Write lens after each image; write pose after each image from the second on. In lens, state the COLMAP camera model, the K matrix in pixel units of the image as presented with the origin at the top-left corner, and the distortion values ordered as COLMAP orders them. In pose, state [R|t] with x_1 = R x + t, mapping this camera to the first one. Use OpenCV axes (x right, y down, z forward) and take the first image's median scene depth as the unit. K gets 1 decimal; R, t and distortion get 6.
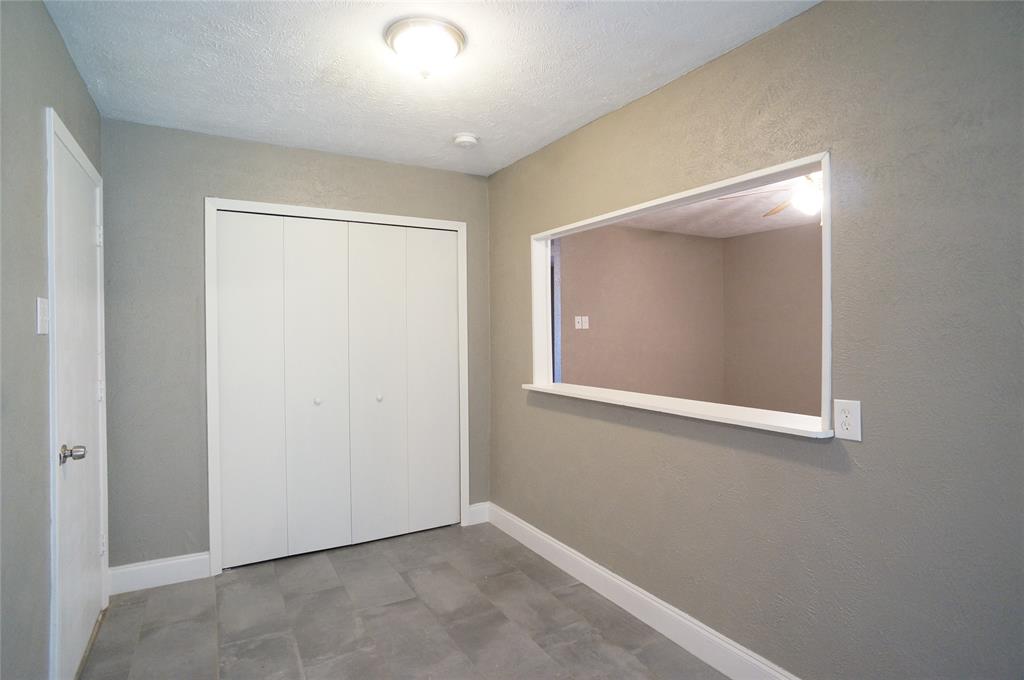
lens RADIAL K [[533.9, 0, 507.2], [0, 533.9, 332.6], [0, 0, 1]] dist [-0.068714, 0.038291]
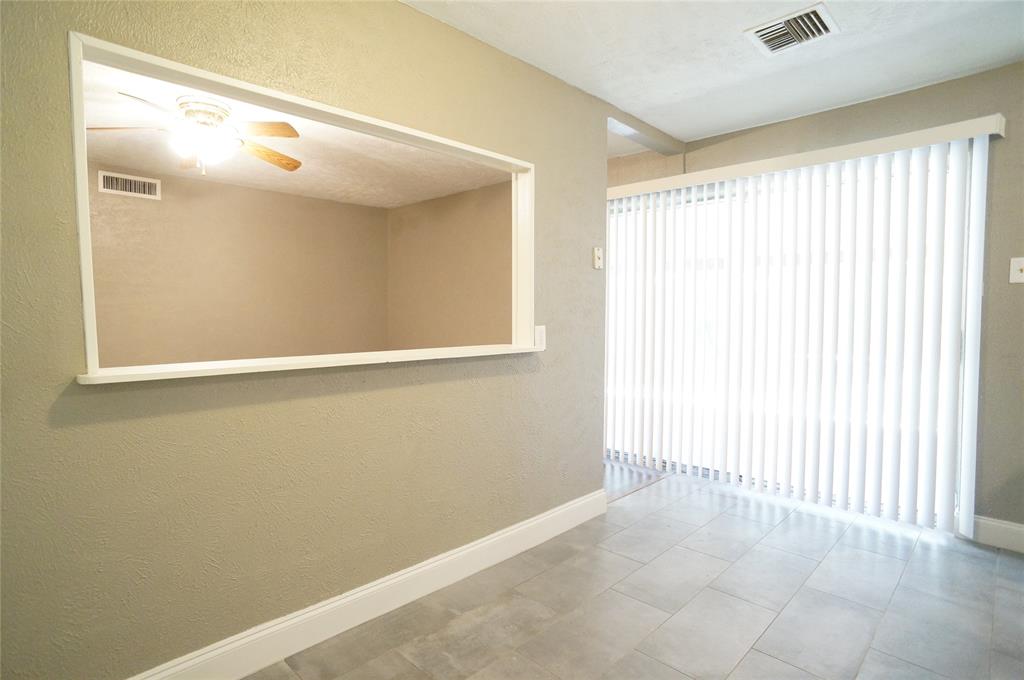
lens RADIAL K [[533.9, 0, 507.2], [0, 533.9, 332.6], [0, 0, 1]] dist [-0.068714, 0.038291]
pose [[-0.257084, -0.028543, 0.965967, -0.674795], [0.007864, 0.999469, 0.031626, 0.073340], [-0.966357, 0.015727, -0.256723, 1.132655]]
